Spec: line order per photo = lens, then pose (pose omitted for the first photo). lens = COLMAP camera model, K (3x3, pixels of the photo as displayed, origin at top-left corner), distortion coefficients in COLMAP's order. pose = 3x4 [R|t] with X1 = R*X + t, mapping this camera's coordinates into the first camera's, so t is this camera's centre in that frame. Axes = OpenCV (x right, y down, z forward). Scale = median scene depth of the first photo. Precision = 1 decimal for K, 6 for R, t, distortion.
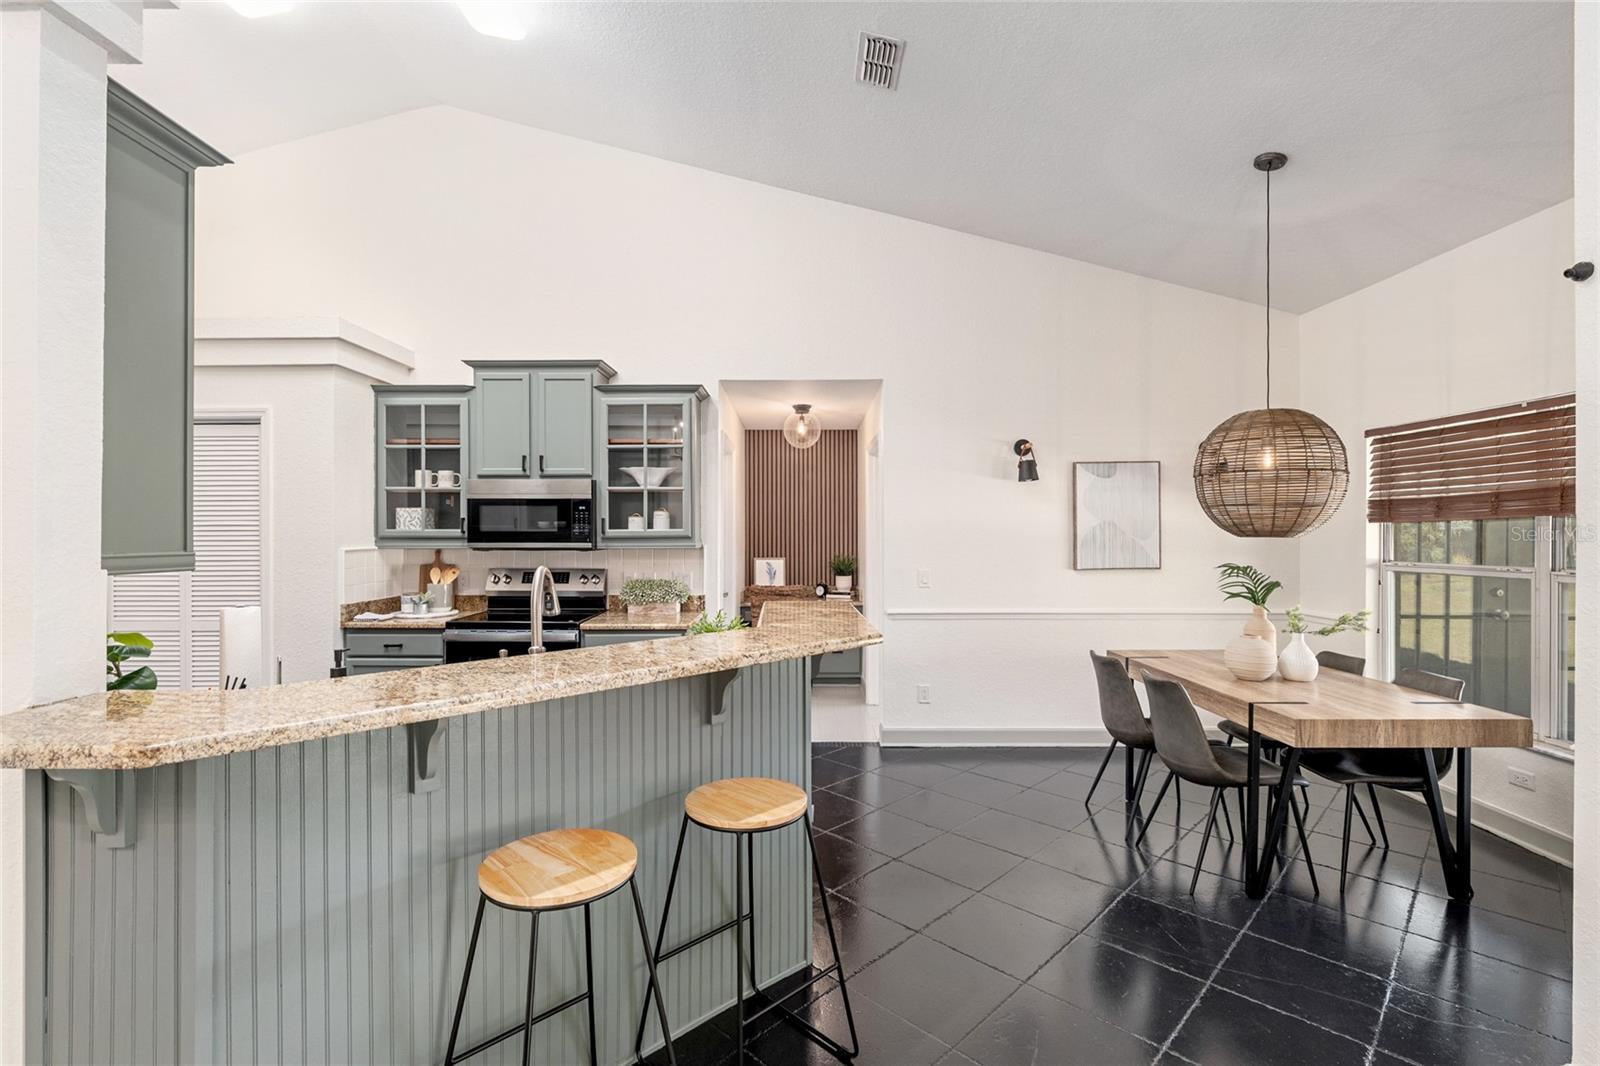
lens RADIAL K [[718.7, 0, 799.0], [0, 718.7, 535.2], [0, 0, 1]] dist [-0.001360, -0.000656]
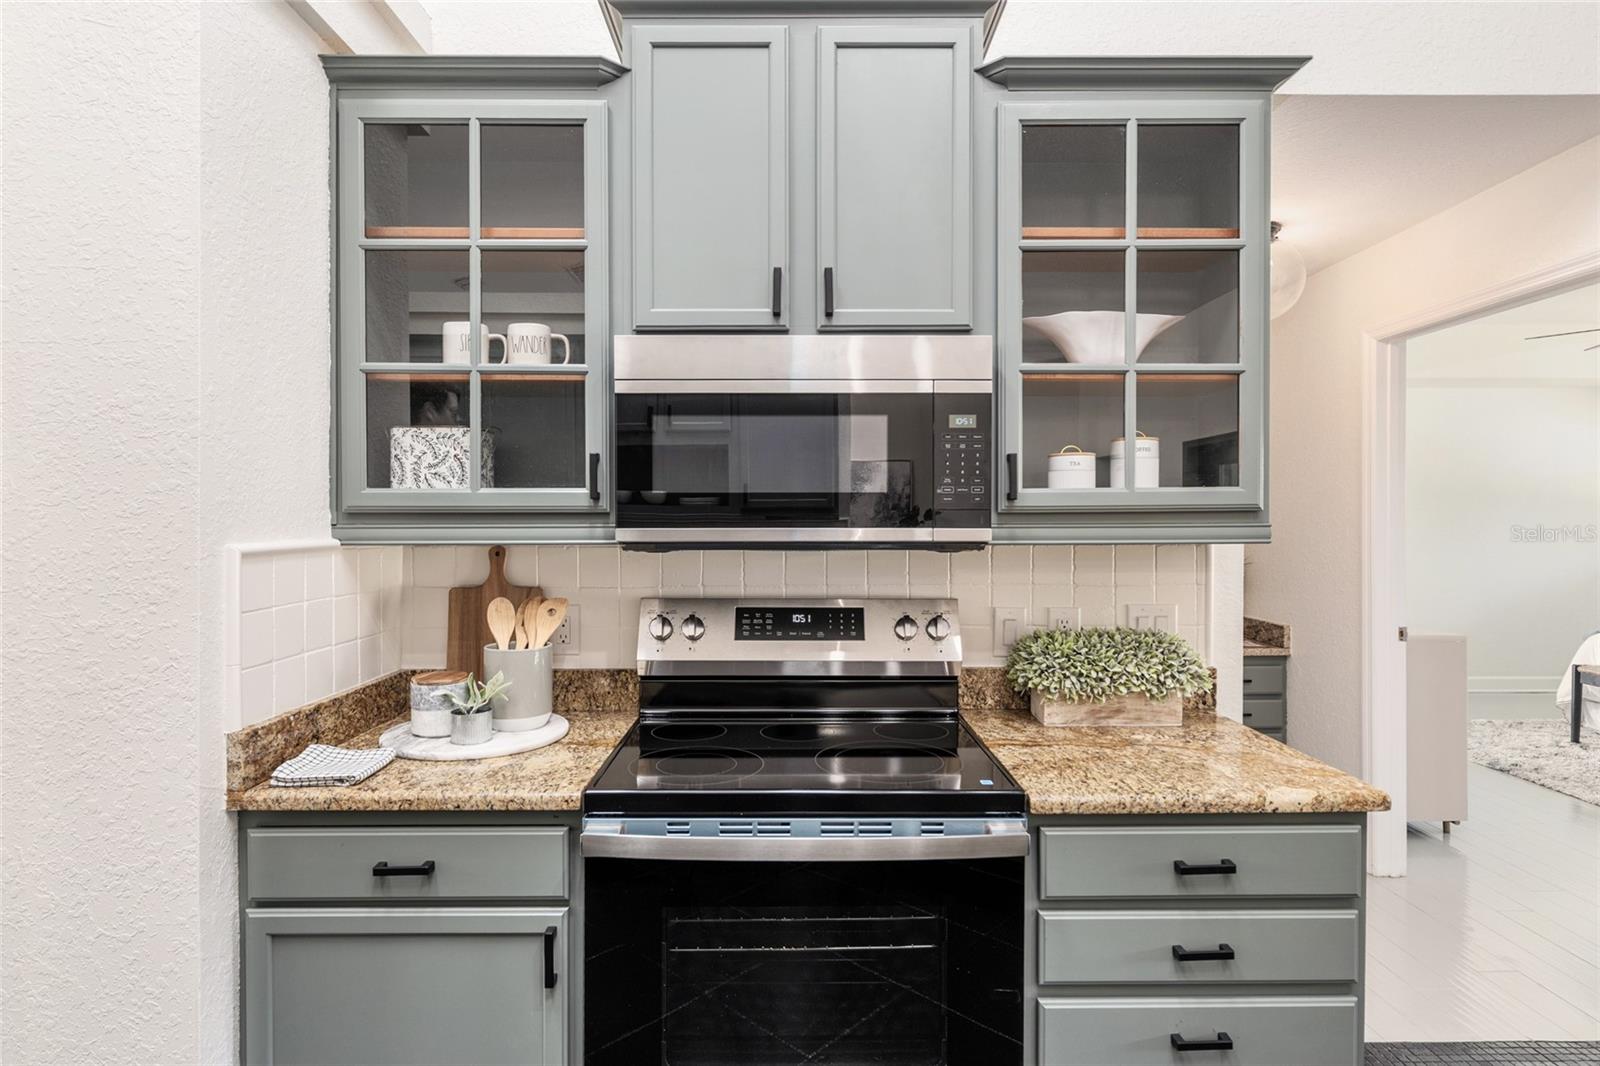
lens RADIAL K [[845.3, 0, 798.6], [0, 845.3, 526.2], [0, 0, 1]] dist [-0.001000, 0.001291]
pose [[0.999882, -0.001260, 0.015319, -0.376714], [0.001230, 0.999997, 0.001987, 0.009122], [-0.015322, -0.001967, 0.999881, 0.598679]]
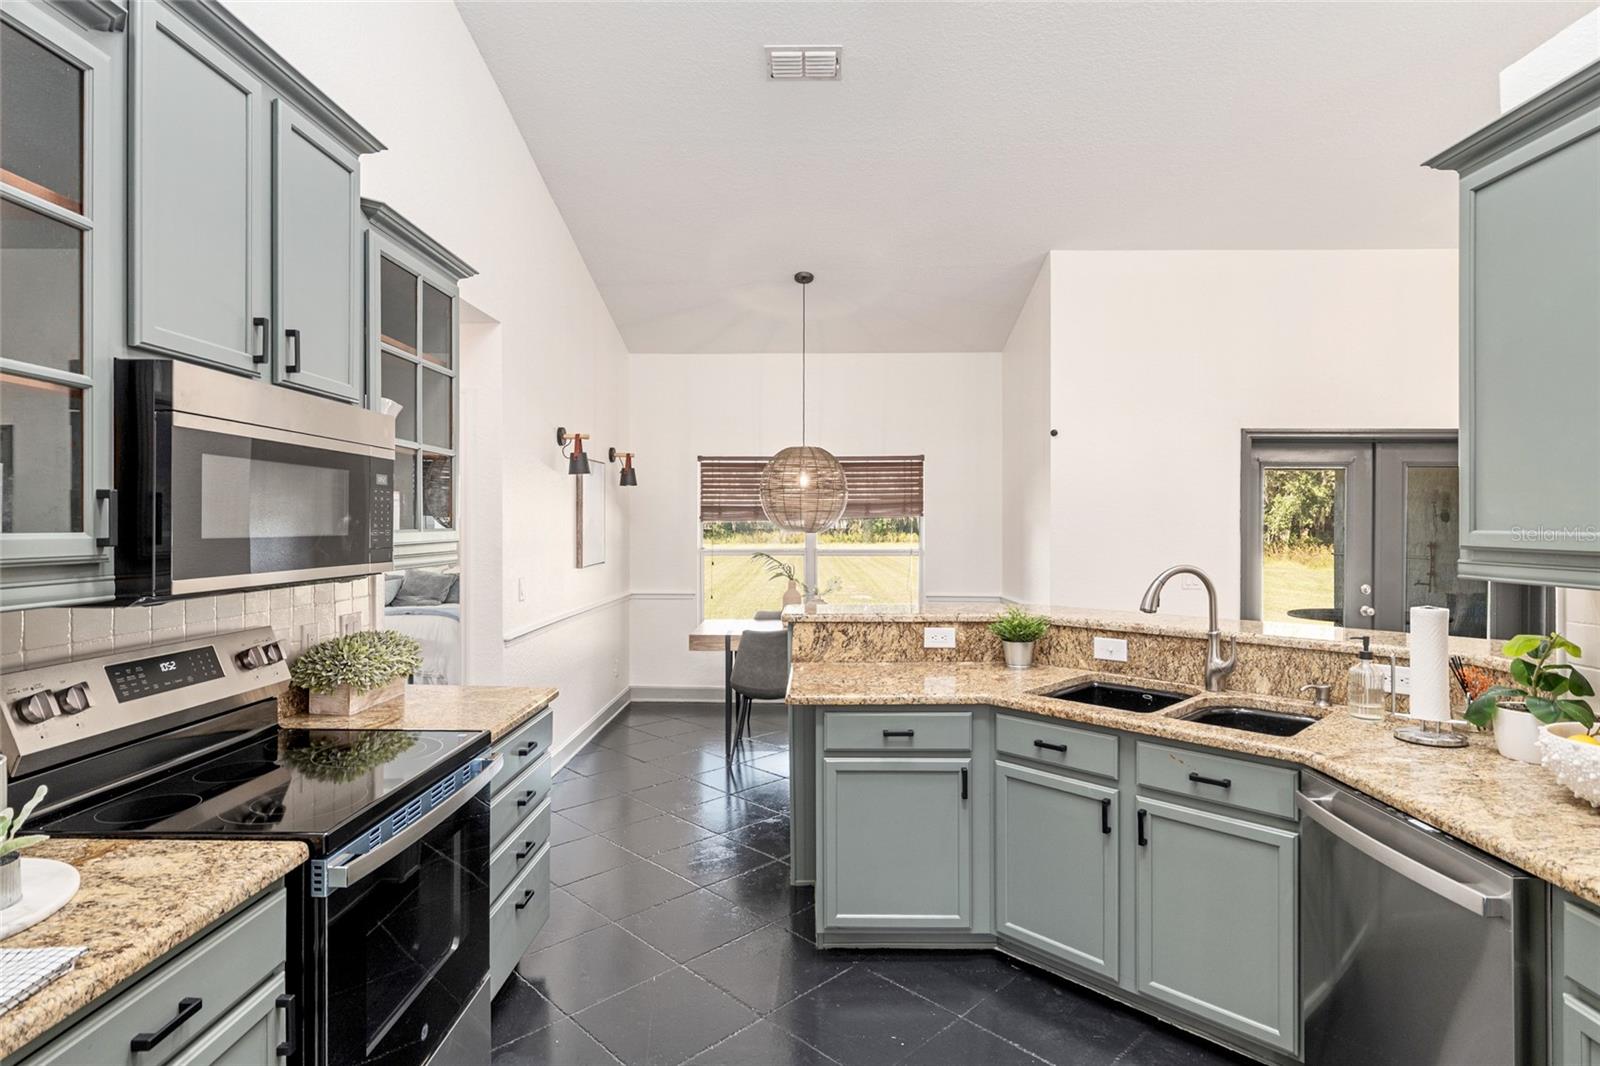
lens RADIAL K [[825.2, 0, 800.4], [0, 825.2, 528.2], [0, 0, 1]] dist [-0.003703, -0.000692]
pose [[0.005097, -0.003755, 0.999980, -0.776923], [0.001106, 0.999992, 0.003749, -0.010827], [-0.999986, 0.001087, 0.005101, 0.732280]]
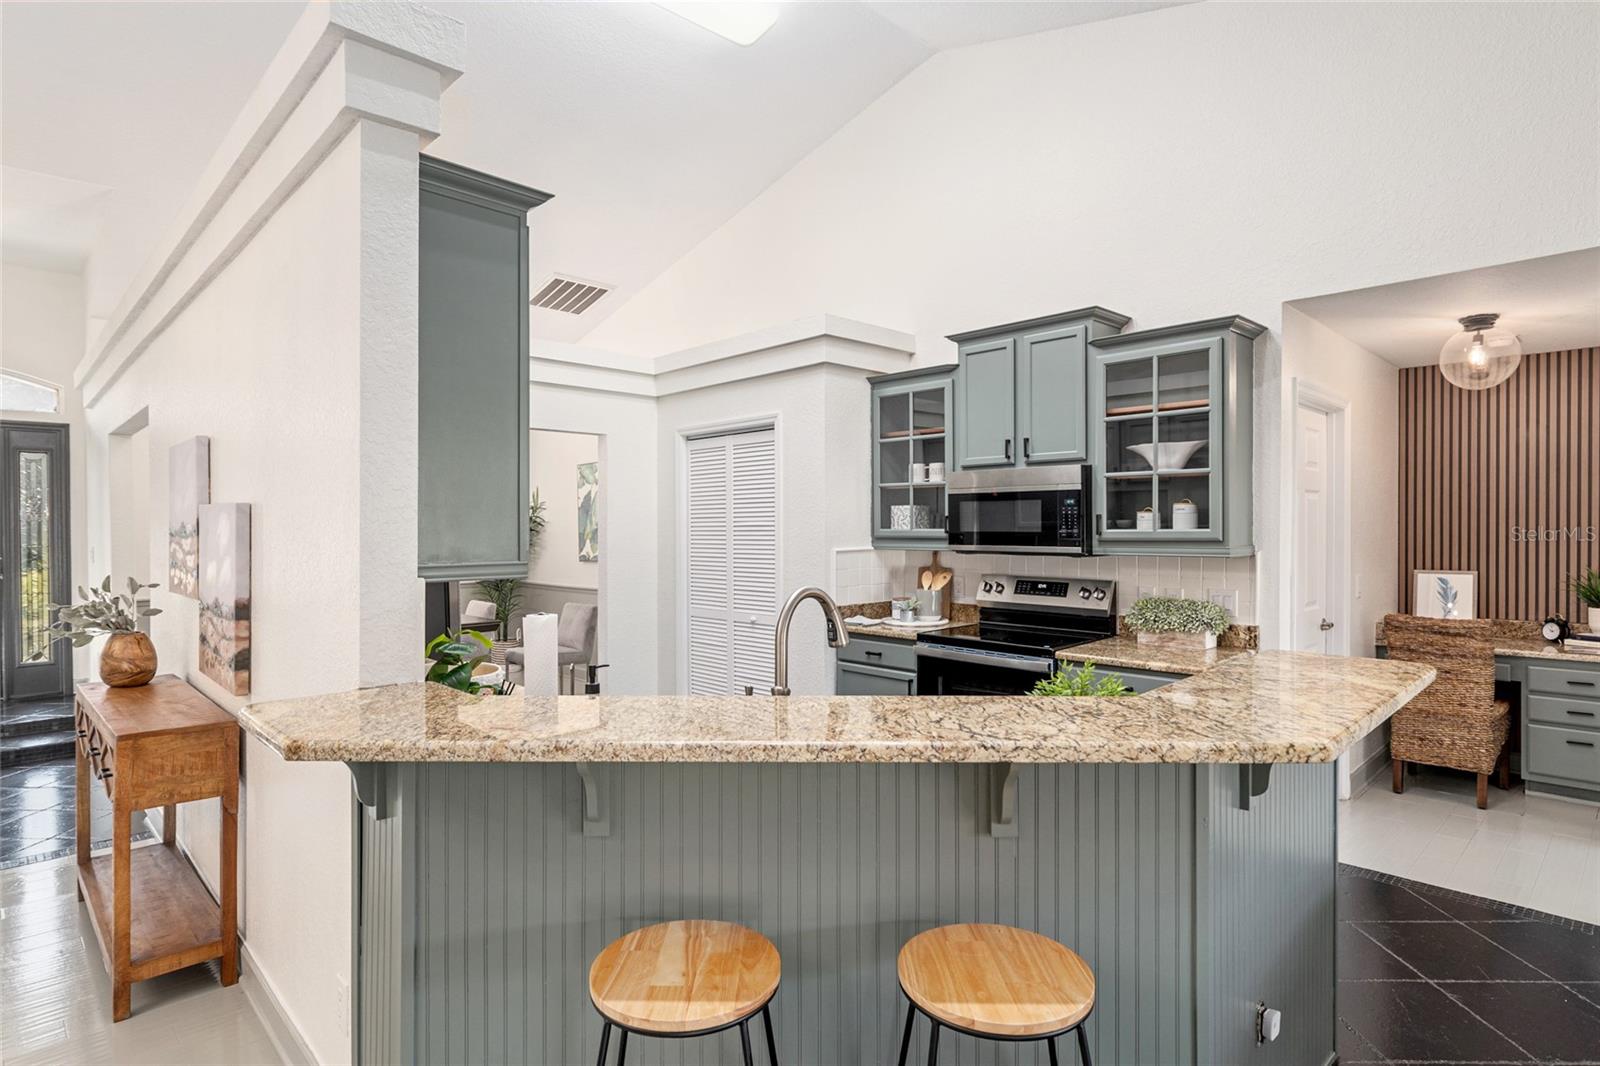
lens RADIAL K [[845.3, 0, 801.3], [0, 845.3, 533.8], [0, 0, 1]] dist [-0.001000, 0.001291]
pose [[0.699929, 0.005091, -0.714195, 0.144389], [0.001214, 0.999965, 0.008317, -0.011252], [0.714212, -0.006689, 0.699898, 0.149977]]
